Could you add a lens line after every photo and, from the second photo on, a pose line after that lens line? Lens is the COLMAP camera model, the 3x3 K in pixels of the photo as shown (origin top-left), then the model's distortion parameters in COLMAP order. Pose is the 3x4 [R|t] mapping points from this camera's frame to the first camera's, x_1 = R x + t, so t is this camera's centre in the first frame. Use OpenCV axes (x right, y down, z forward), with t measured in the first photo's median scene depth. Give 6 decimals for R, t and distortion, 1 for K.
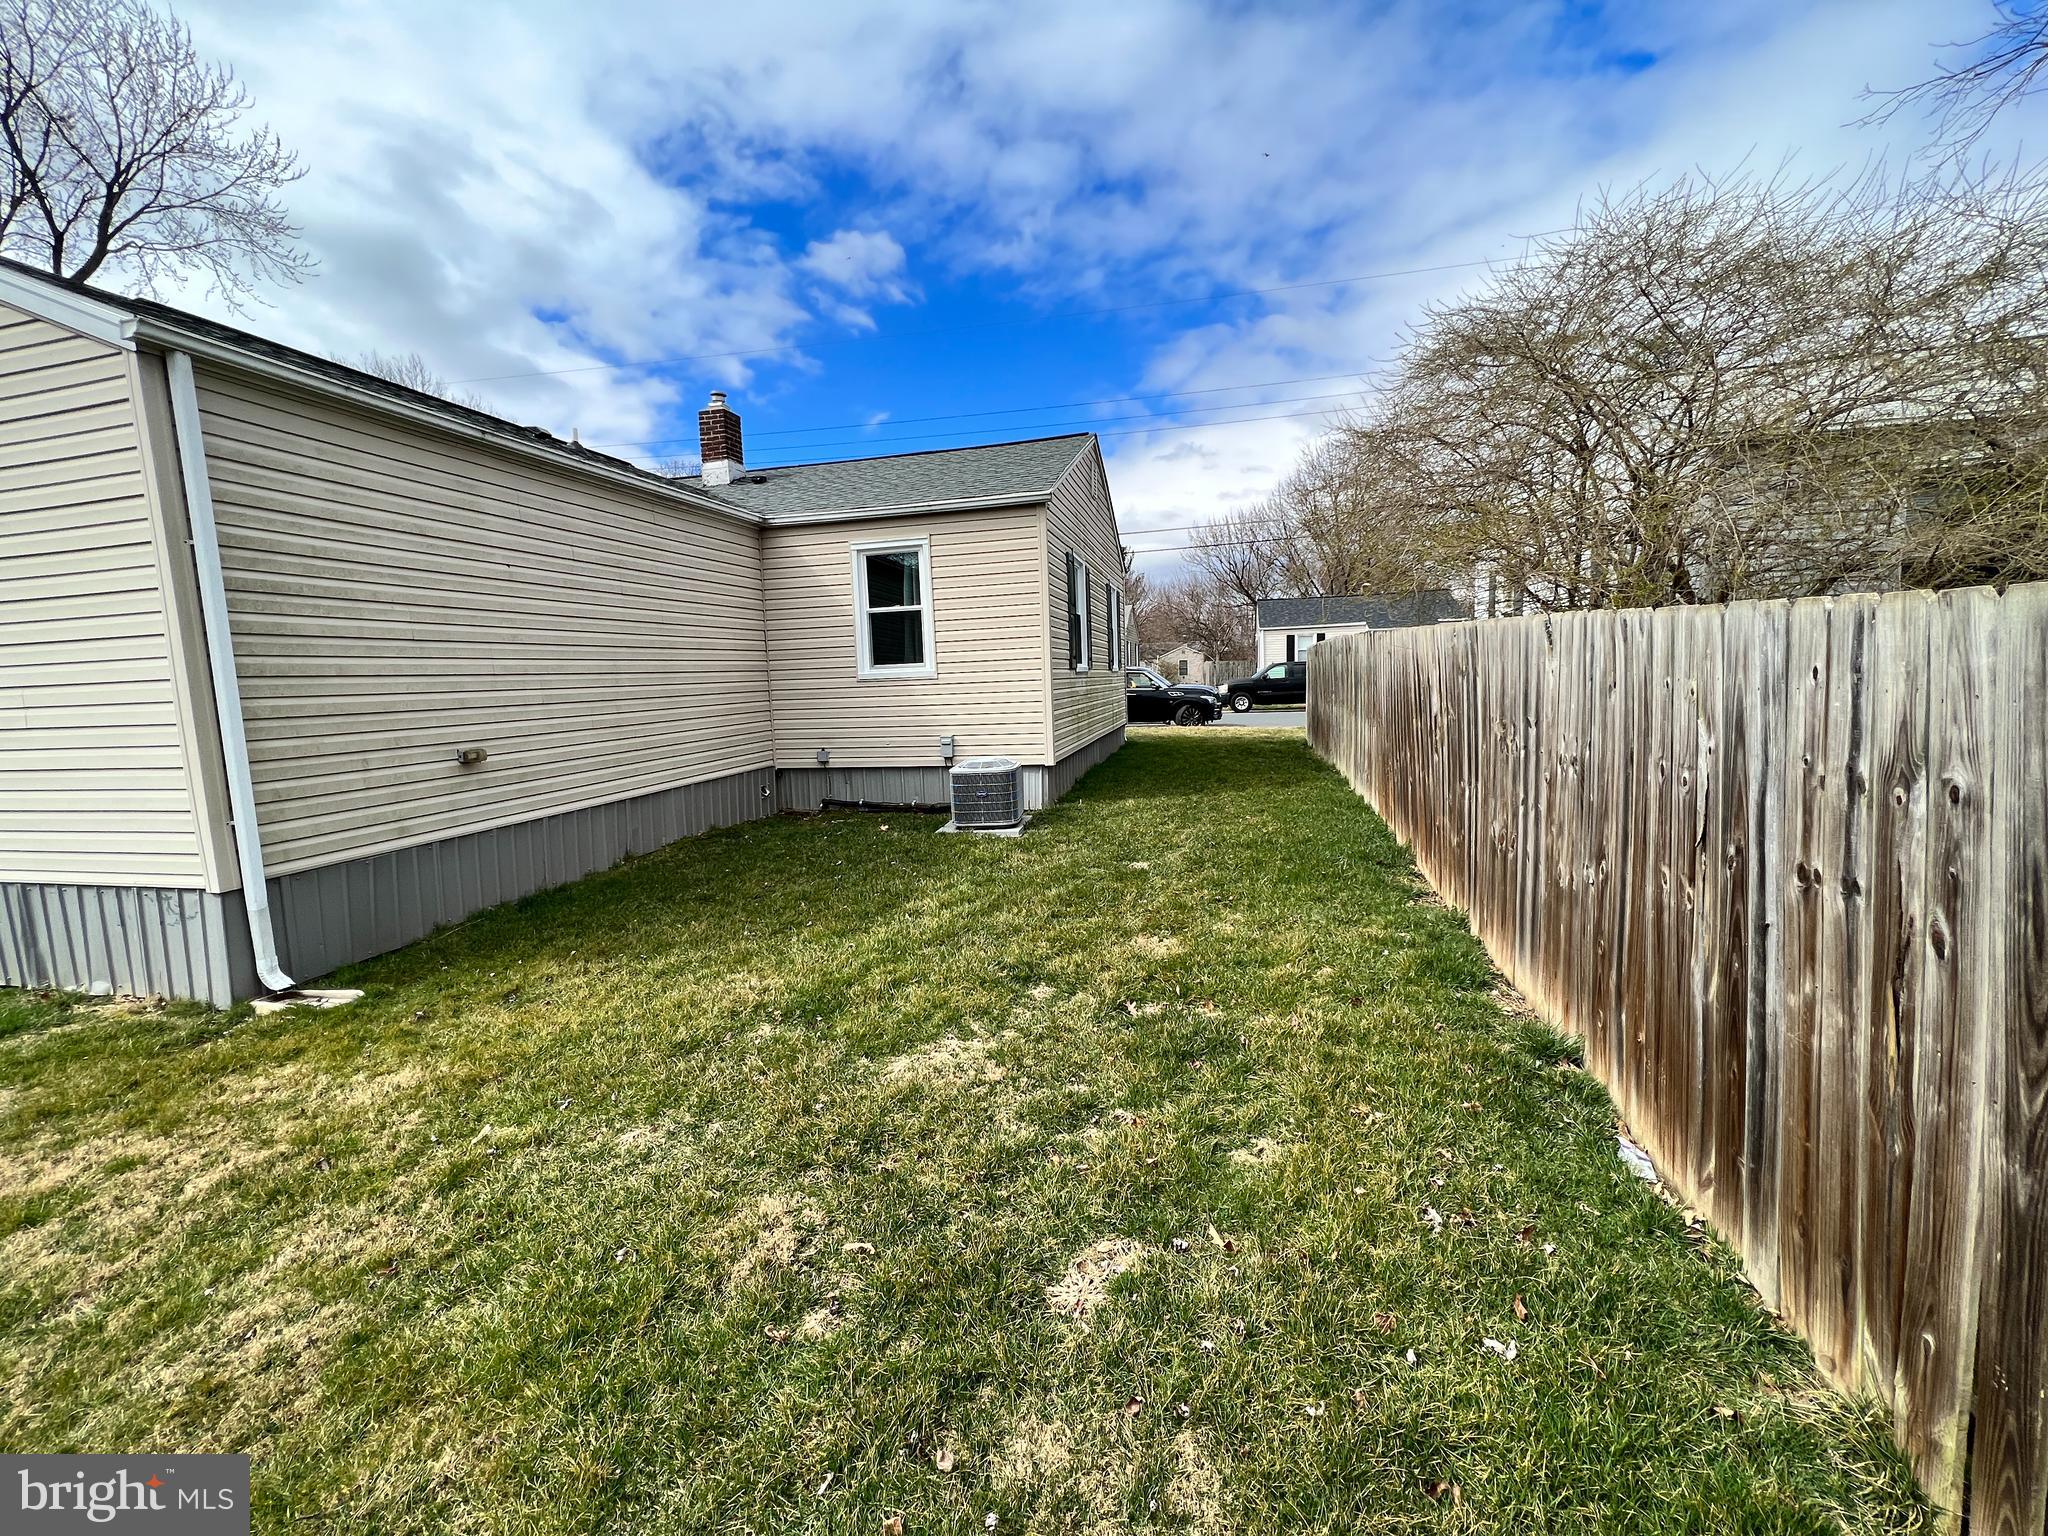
lens RADIAL K [[823.3, 0, 1020.9], [0, 823.3, 762.0], [0, 0, 1]] dist [0.000805, 0.000316]
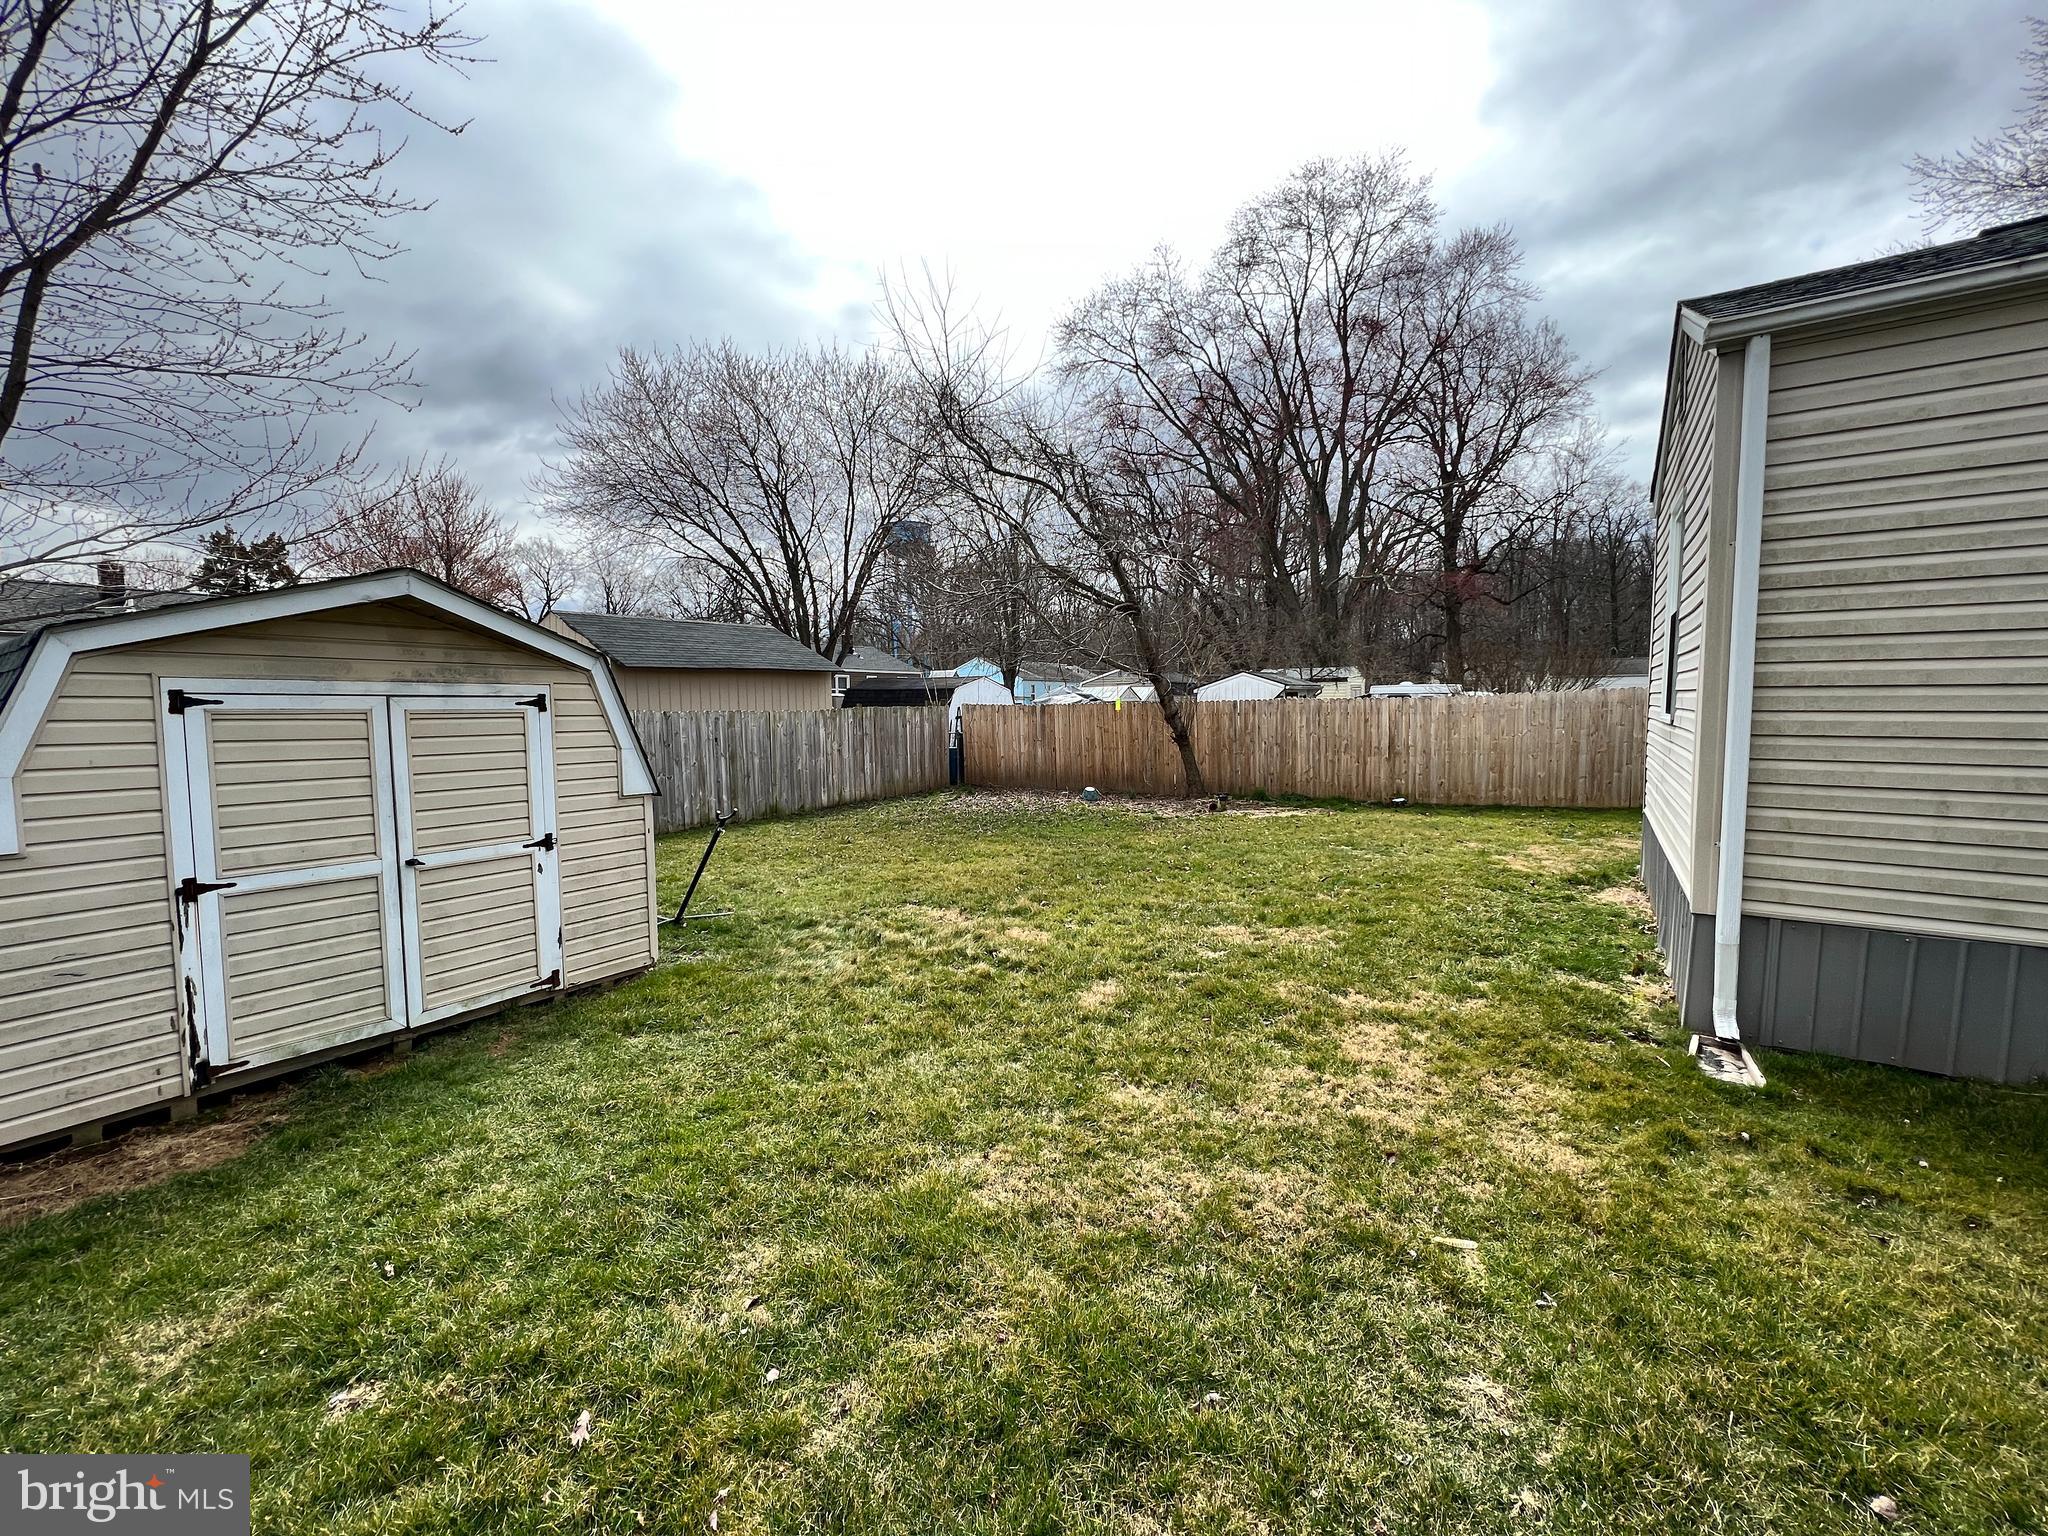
lens RADIAL K [[823.3, 0, 1020.9], [0, 823.3, 762.0], [0, 0, 1]] dist [0.000805, 0.000316]
pose [[-0.355899, 0.110743, -0.927940, 0.204787], [-0.079048, 0.985828, 0.147970, -0.109853], [0.931175, 0.126014, -0.342101, 0.678402]]
